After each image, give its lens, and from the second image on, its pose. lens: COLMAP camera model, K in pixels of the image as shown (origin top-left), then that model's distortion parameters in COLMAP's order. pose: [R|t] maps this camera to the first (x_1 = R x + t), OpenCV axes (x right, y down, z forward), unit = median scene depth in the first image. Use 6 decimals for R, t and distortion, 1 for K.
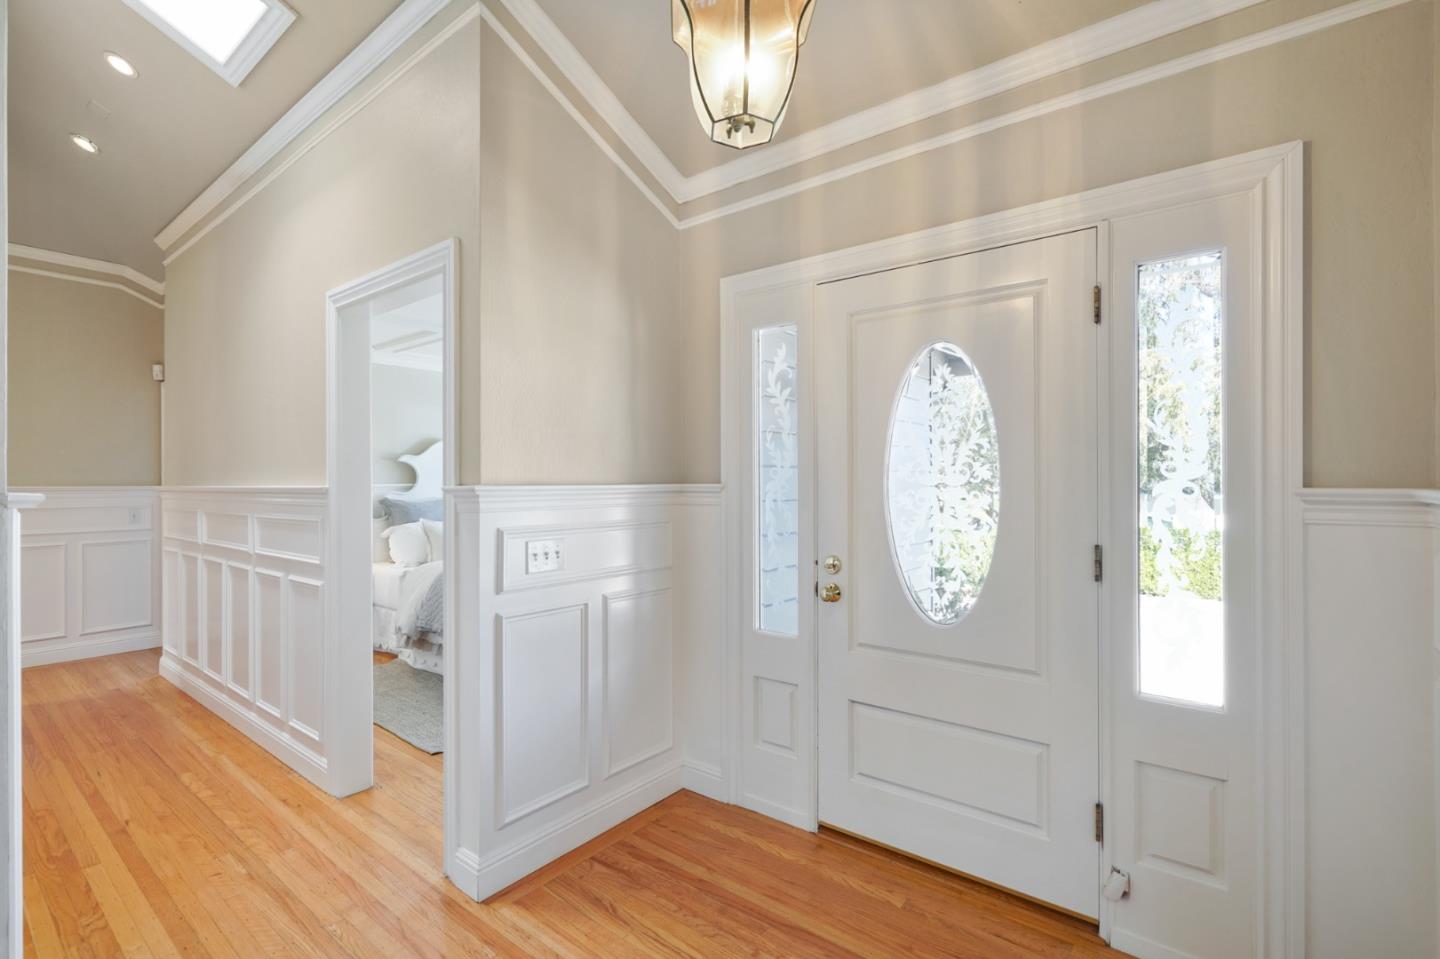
lens RADIAL K [[664.7, 0, 719.6], [0, 664.7, 484.1], [0, 0, 1]] dist [-0.001491, 0.000034]
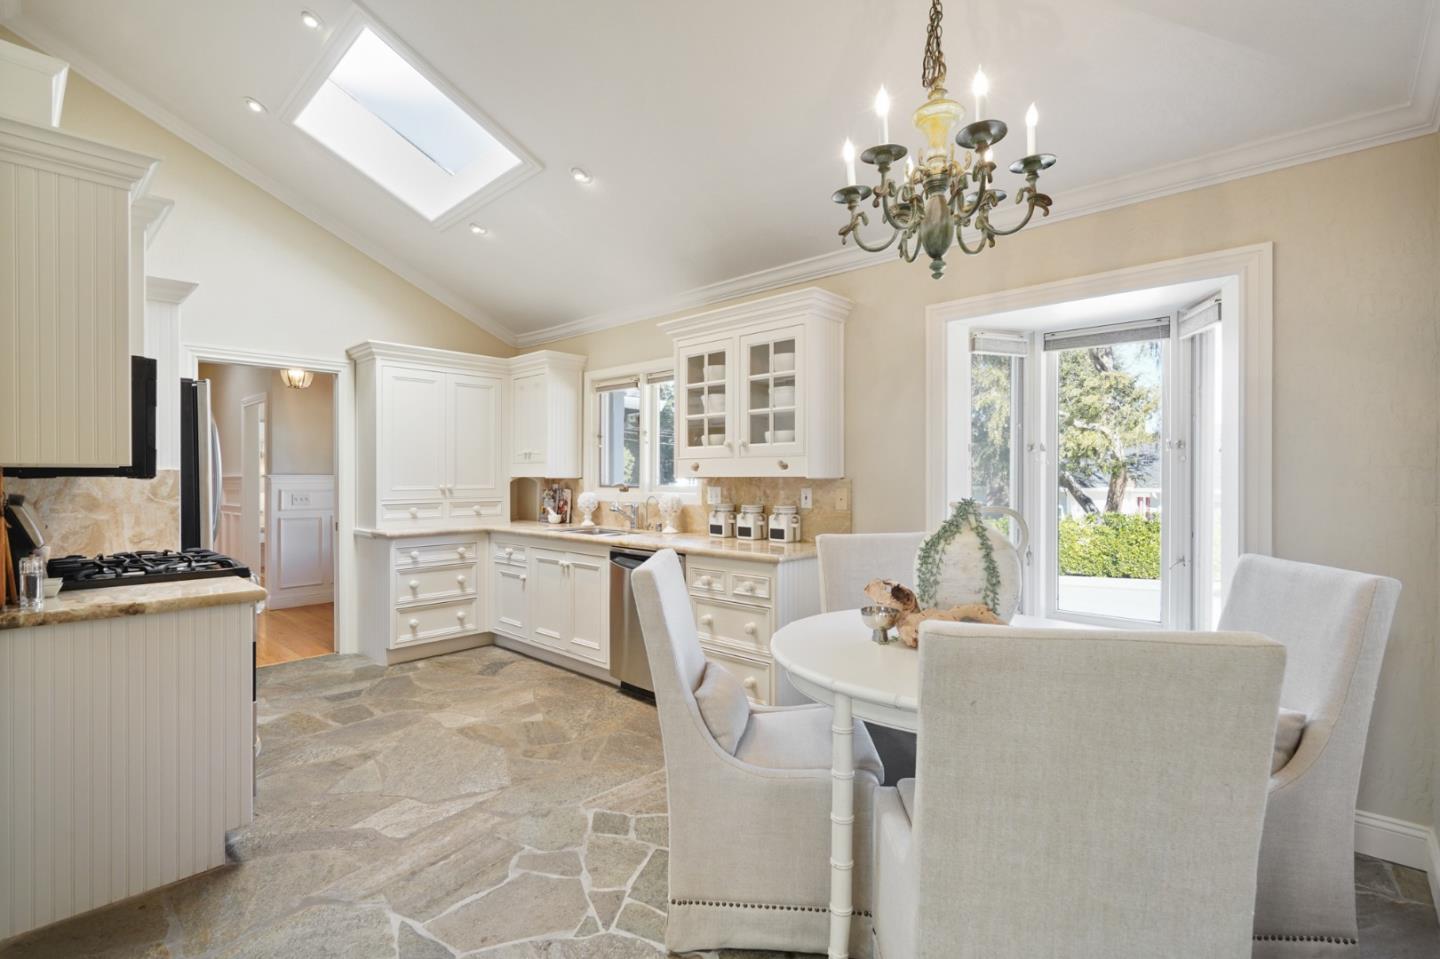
lens RADIAL K [[664.7, 0, 715.5], [0, 664.7, 480.0], [0, 0, 1]] dist [-0.001491, 0.000034]
pose [[0.996773, -0.000865, -0.080262, 1.856917], [0.001135, 0.999994, 0.003320, 0.017019], [0.080259, -0.003401, 0.996768, -1.820879]]
